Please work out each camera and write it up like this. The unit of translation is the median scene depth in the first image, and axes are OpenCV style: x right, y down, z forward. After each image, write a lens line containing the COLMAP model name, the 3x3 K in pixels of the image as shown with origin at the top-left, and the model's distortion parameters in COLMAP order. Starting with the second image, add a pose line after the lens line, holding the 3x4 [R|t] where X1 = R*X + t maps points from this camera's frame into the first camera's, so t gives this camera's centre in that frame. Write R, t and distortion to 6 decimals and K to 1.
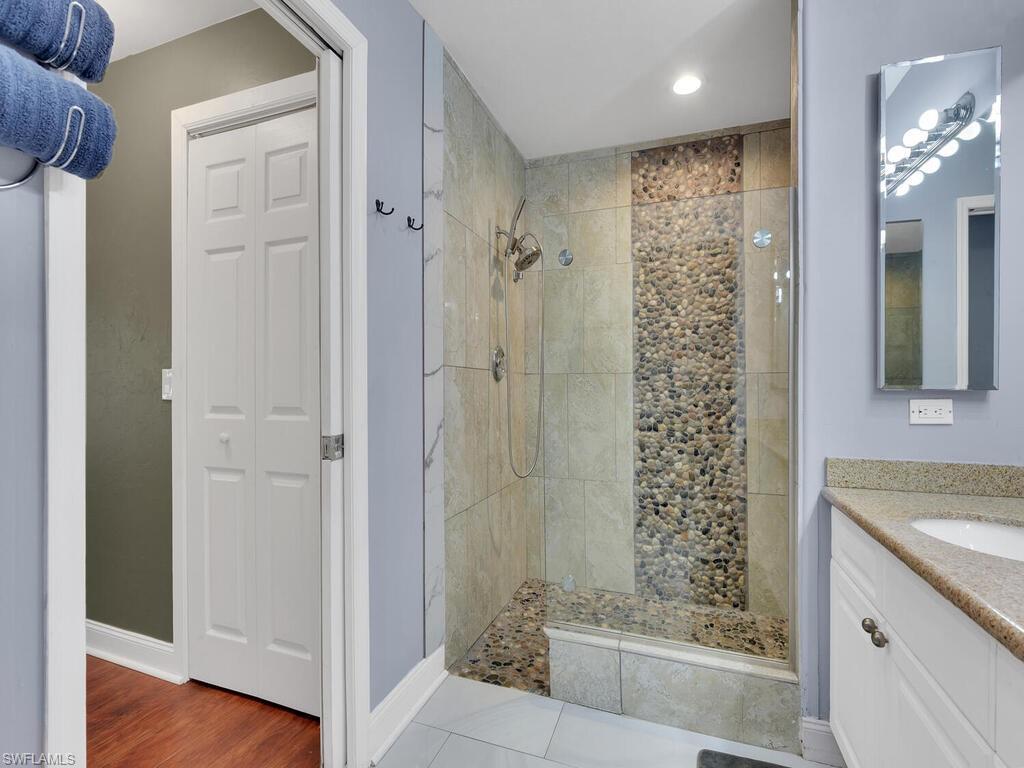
lens RADIAL K [[467.9, 0, 519.1], [0, 467.9, 391.2], [0, 0, 1]] dist [-0.010106, -0.003265]
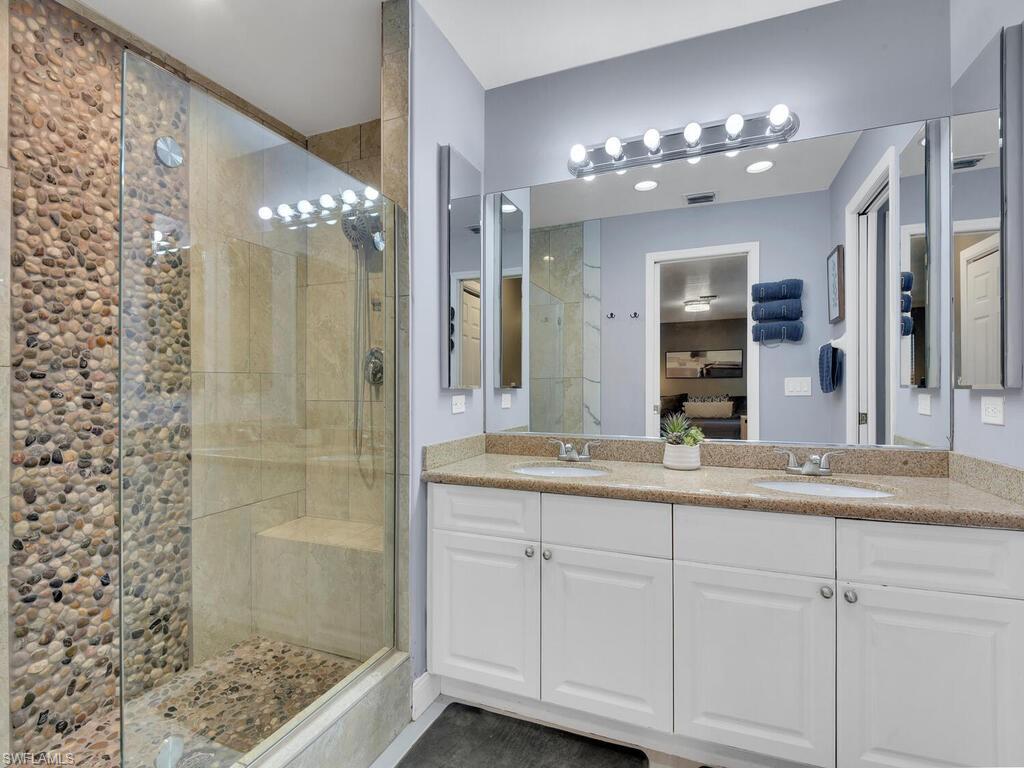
lens RADIAL K [[467.9, 0, 517.2], [0, 467.9, 379.0], [0, 0, 1]] dist [-0.010106, -0.003265]
pose [[0.054522, 0.008430, 0.998477, -0.279965], [0.018219, 0.999789, -0.009436, -0.008036], [-0.998346, 0.018706, 0.054357, 0.377155]]
